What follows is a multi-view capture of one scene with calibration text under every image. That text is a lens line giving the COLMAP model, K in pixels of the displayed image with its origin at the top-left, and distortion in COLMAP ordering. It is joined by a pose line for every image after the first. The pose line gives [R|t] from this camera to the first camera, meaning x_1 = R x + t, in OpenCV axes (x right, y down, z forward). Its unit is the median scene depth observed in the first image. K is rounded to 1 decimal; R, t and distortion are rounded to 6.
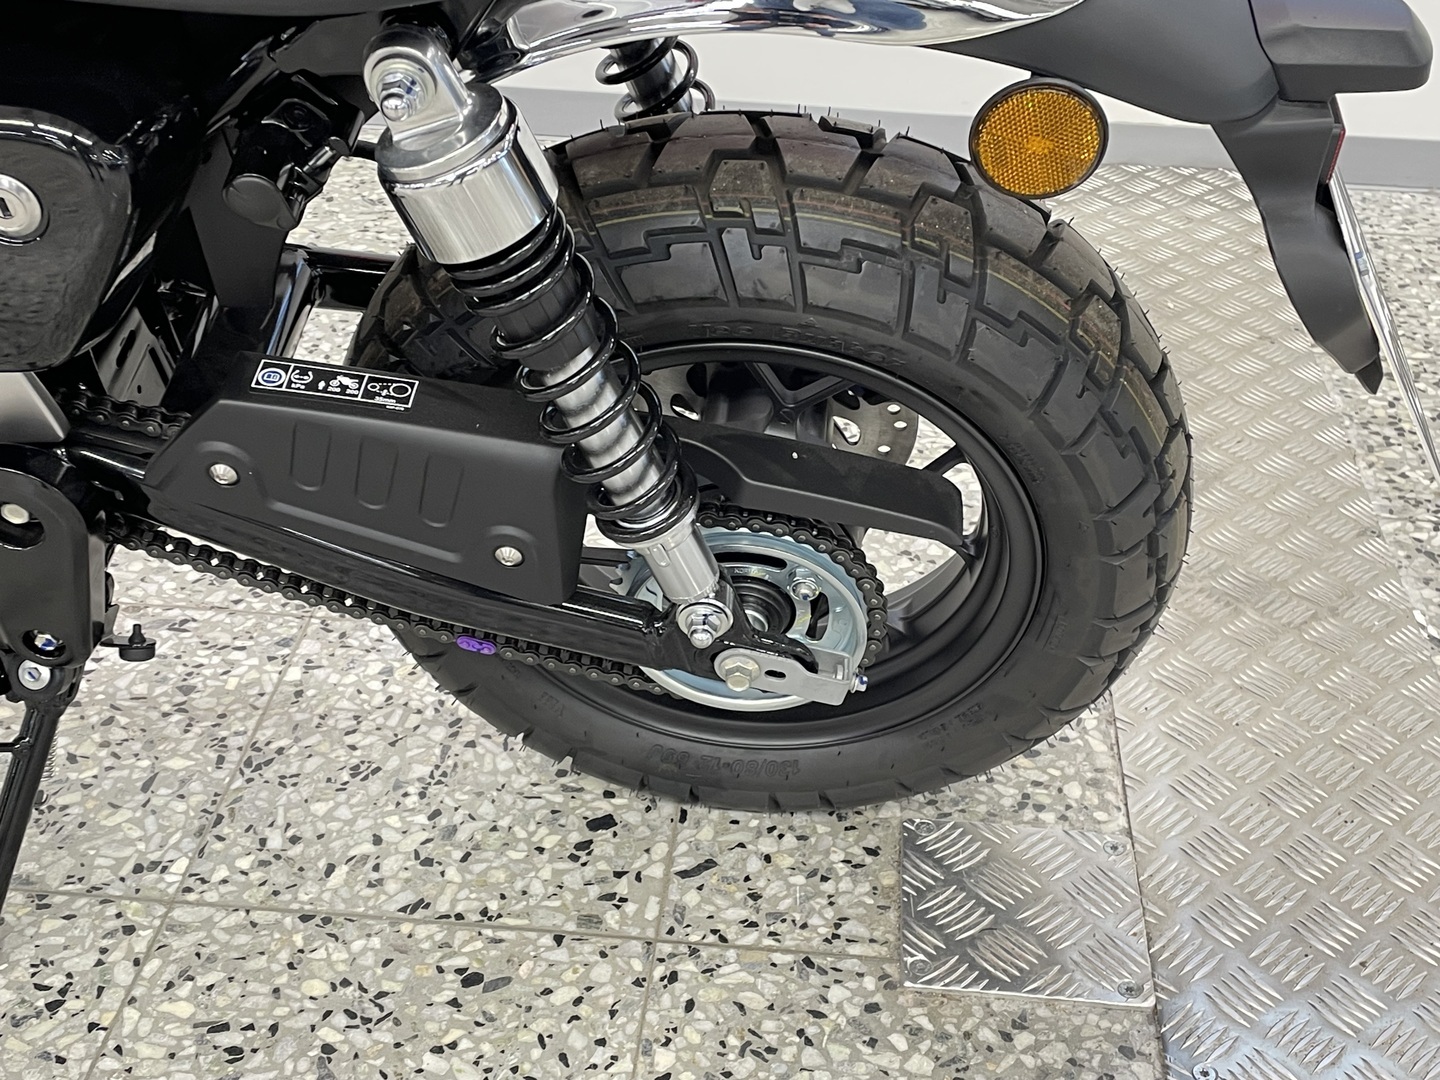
lens RADIAL K [[1825.4, 0, 737.2], [0, 1825.4, 540.2], [0, 0, 1]] dist [0.074036, 0.000000]
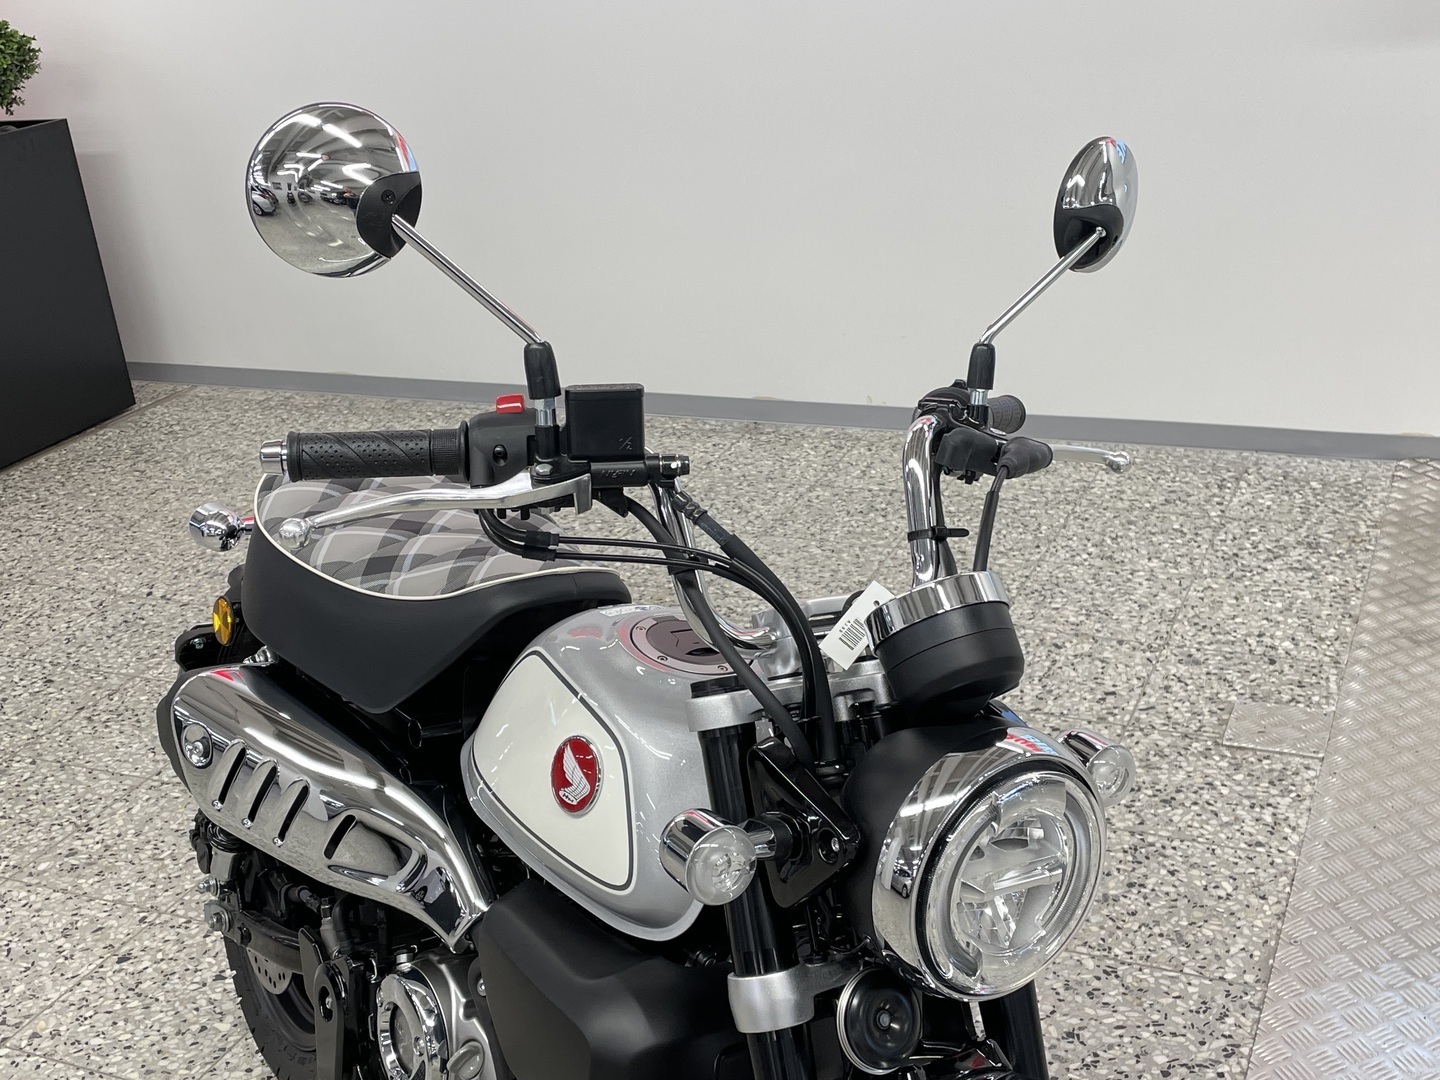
lens RADIAL K [[1702.9, 0, 724.4], [0, 1702.9, 522.4], [0, 0, 1]] dist [0.058626, 0.000000]
pose [[0.936743, 0.023814, -0.349208, 0.256399], [-0.089675, 0.980712, -0.173671, 0.397977], [0.338337, 0.194000, 0.920810, -1.466686]]
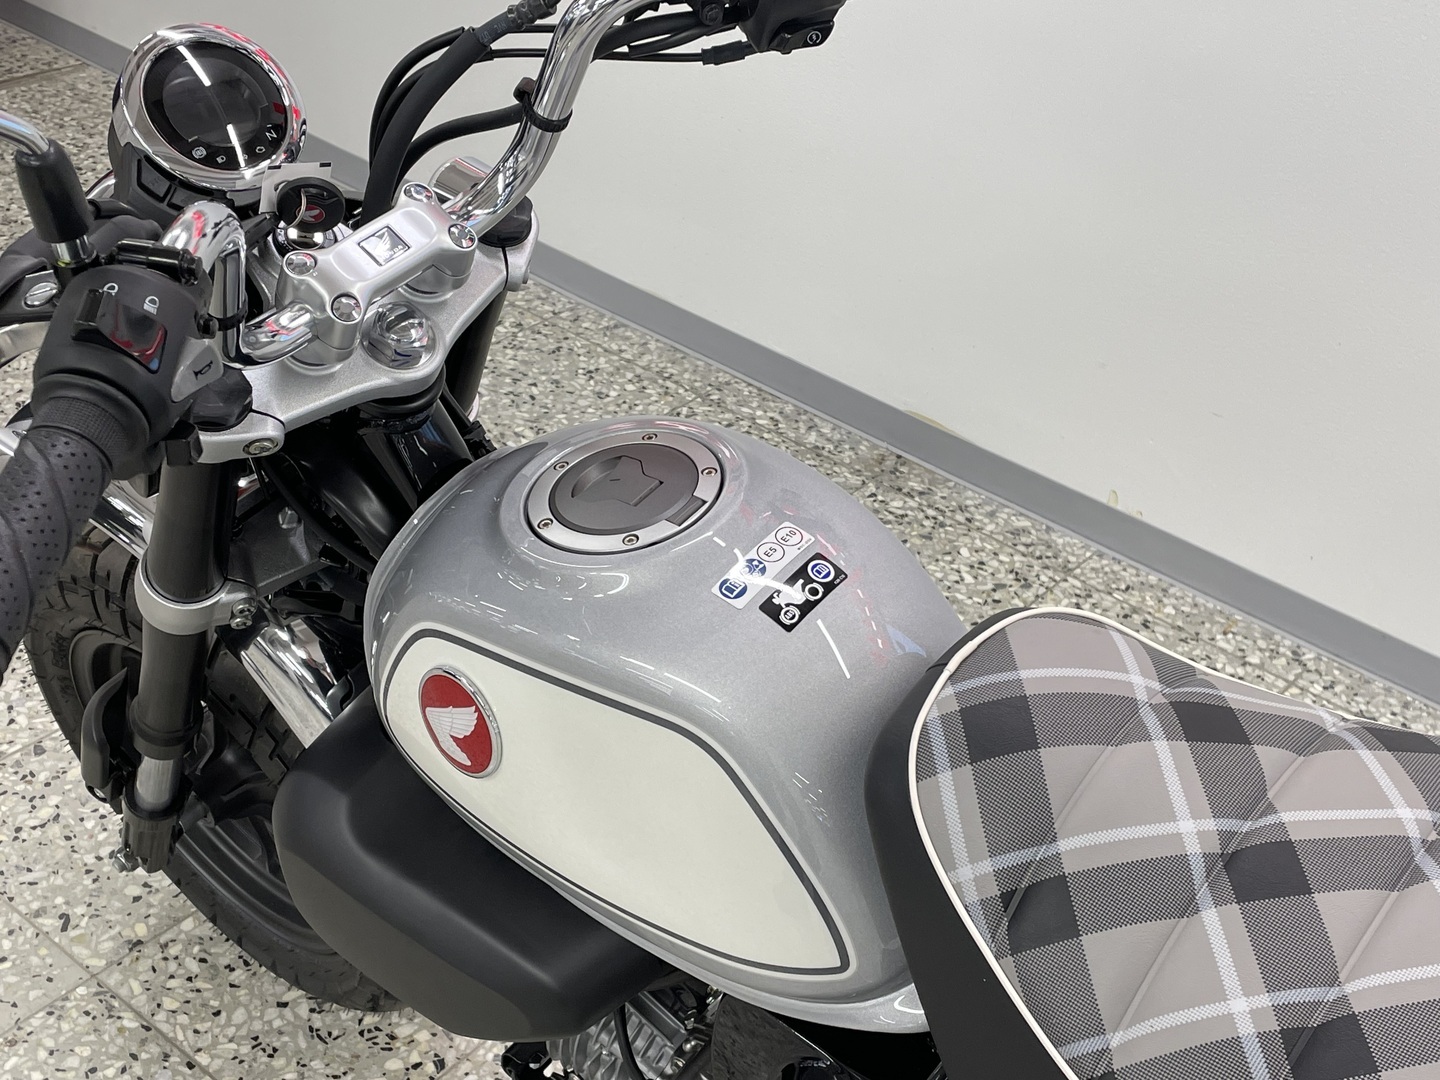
lens RADIAL K [[1825.4, 0, 717.8], [0, 1825.4, 548.8], [0, 0, 1]] dist [0.074036, 0.000000]
pose [[0.826386, 0.356166, -0.436156, -0.187438], [-0.365618, 0.928461, 0.065446, -0.432050], [0.428263, 0.105383, 0.897488, -0.064038]]
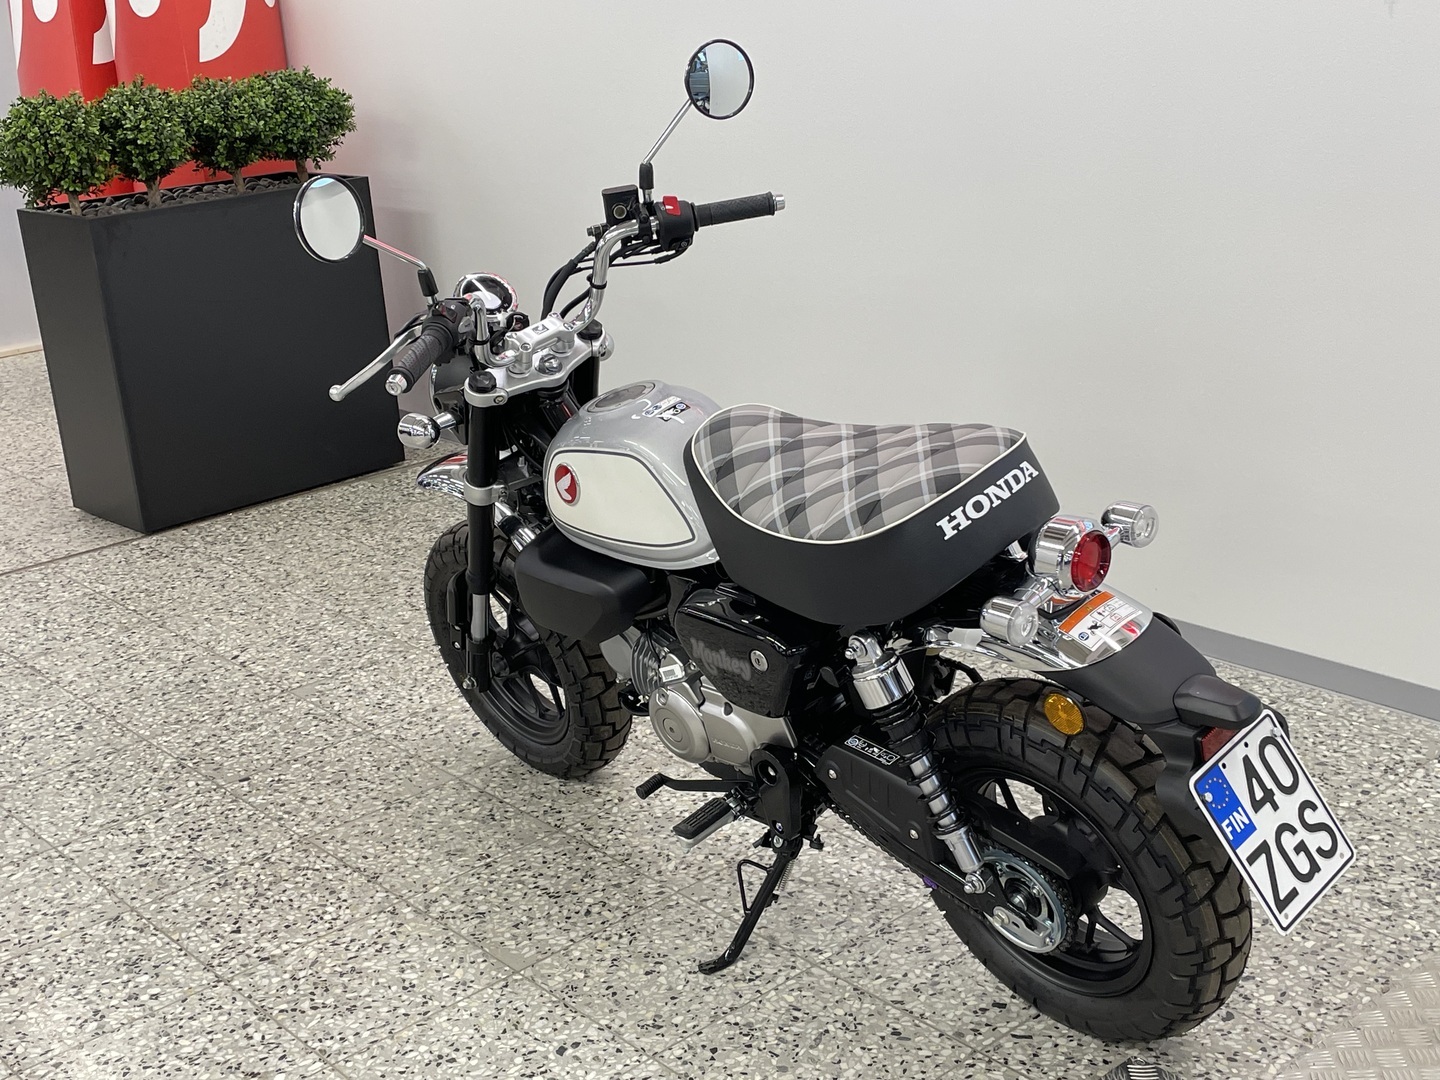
lens RADIAL K [[1825.4, 0, 715.0], [0, 1825.4, 530.3], [0, 0, 1]] dist [0.074036, 0.000000]
pose [[0.723865, 0.145466, -0.674432, 1.045330], [-0.309819, 0.941954, -0.129360, 0.020334], [0.616467, 0.302592, 0.726916, -0.881769]]
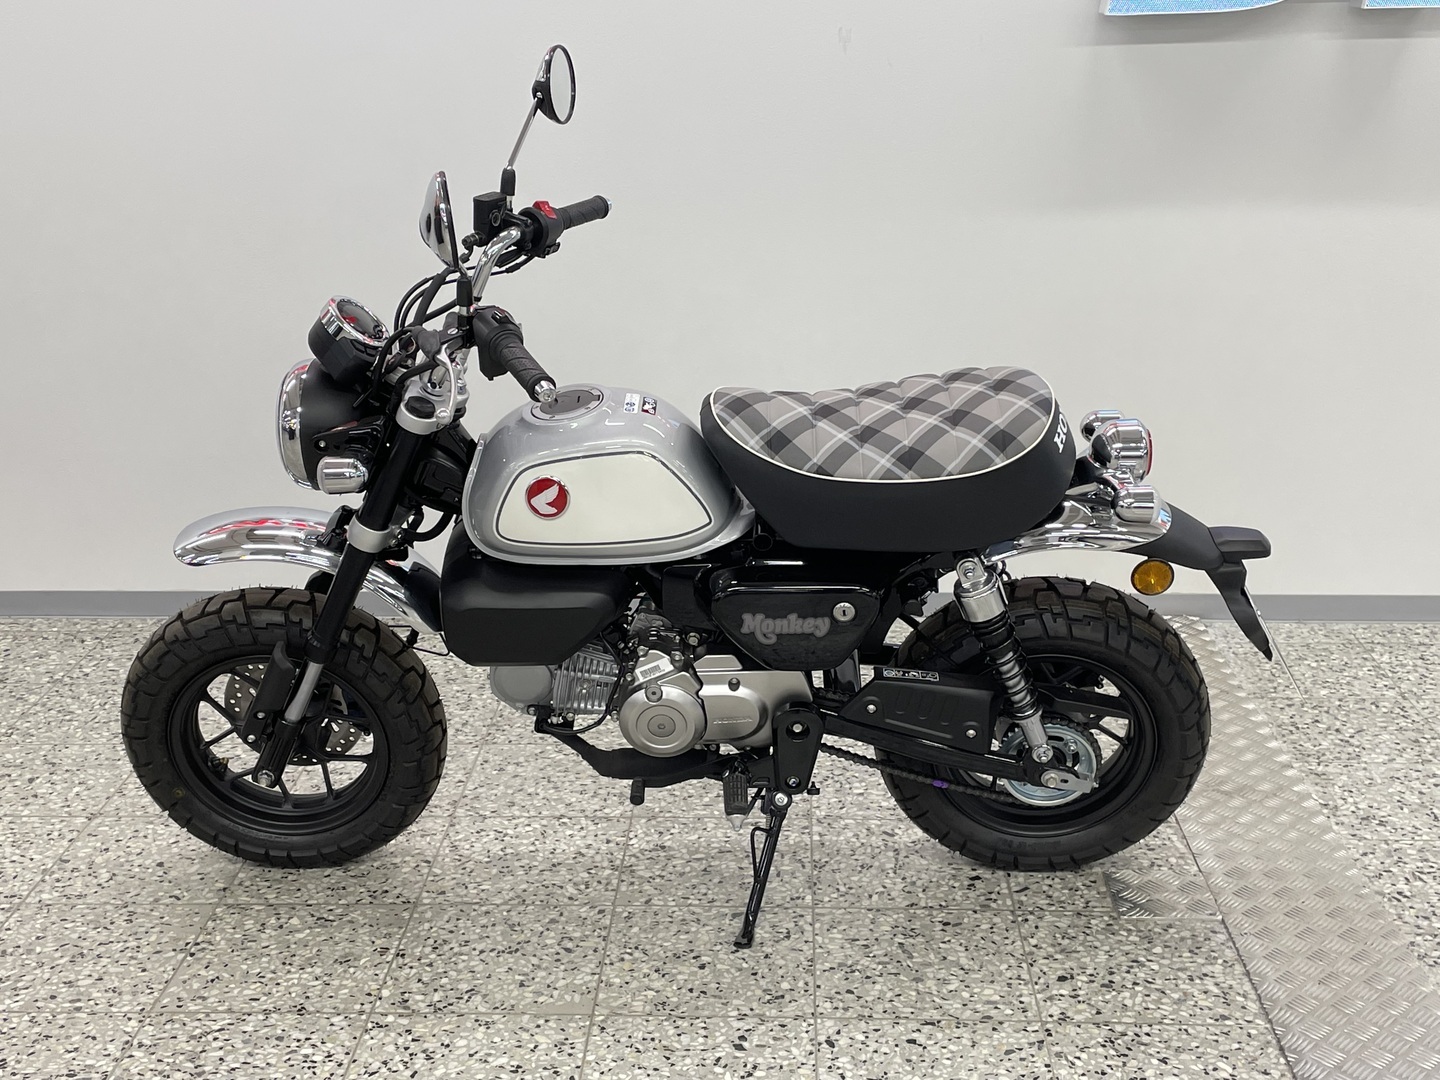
lens RADIAL K [[1825.4, 0, 714.1], [0, 1825.4, 546.1], [0, 0, 1]] dist [0.074036, 0.000000]
pose [[0.998203, -0.052235, 0.029373, -0.475831], [0.058339, 0.959110, -0.276956, 0.394321], [-0.013705, 0.278172, 0.960433, -1.431814]]
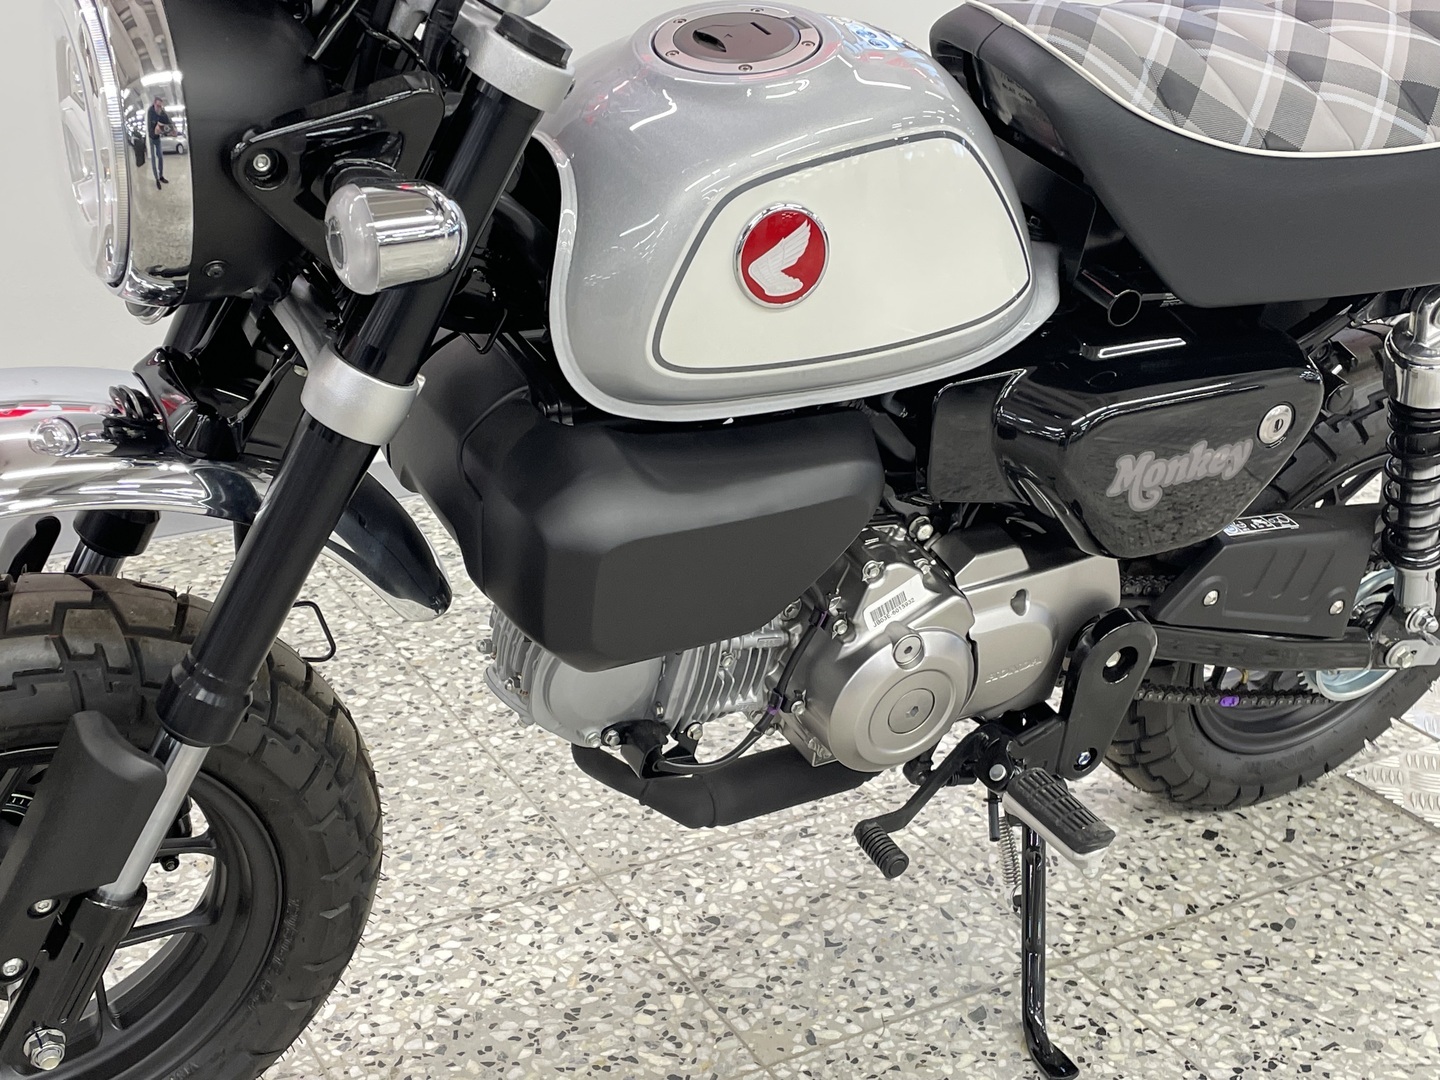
lens RADIAL K [[1825.4, 0, 739.0], [0, 1825.4, 553.1], [0, 0, 1]] dist [0.074036, 0.000000]
pose [[0.823519, -0.228559, 0.519209, -1.137590], [0.315135, 0.945350, -0.083688, -0.054778], [-0.471706, 0.232540, 0.850540, -0.122776]]
